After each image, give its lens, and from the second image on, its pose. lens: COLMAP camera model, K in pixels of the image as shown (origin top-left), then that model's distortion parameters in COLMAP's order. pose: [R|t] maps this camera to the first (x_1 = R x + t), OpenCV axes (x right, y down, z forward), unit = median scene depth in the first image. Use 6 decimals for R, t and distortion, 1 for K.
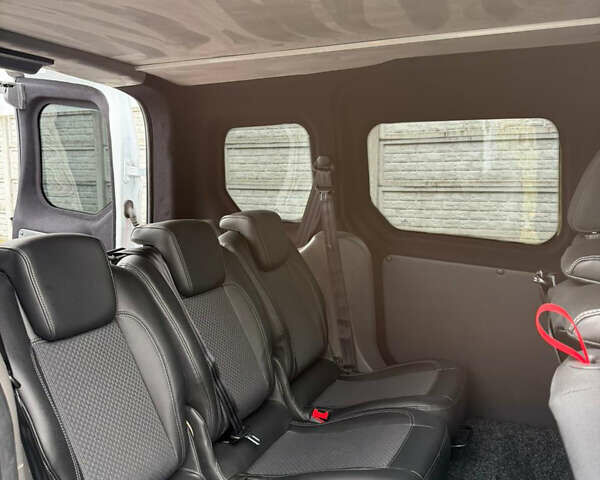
lens RADIAL K [[555.6, 0, 300.0], [0, 555.6, 240.0], [0, 0, 1]] dist [0.119340, -0.248989]
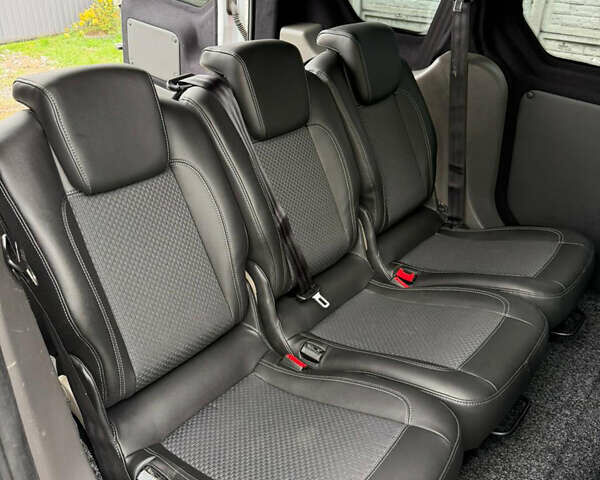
lens RADIAL K [[545.1, 0, 298.0], [0, 545.1, 238.1], [0, 0, 1]] dist [0.128309, -0.232567]
pose [[0.964377, 0.146126, -0.220510, 0.058292], [-0.053940, 0.924694, 0.376872, -0.074200], [0.258975, -0.351552, 0.899635, 0.183379]]
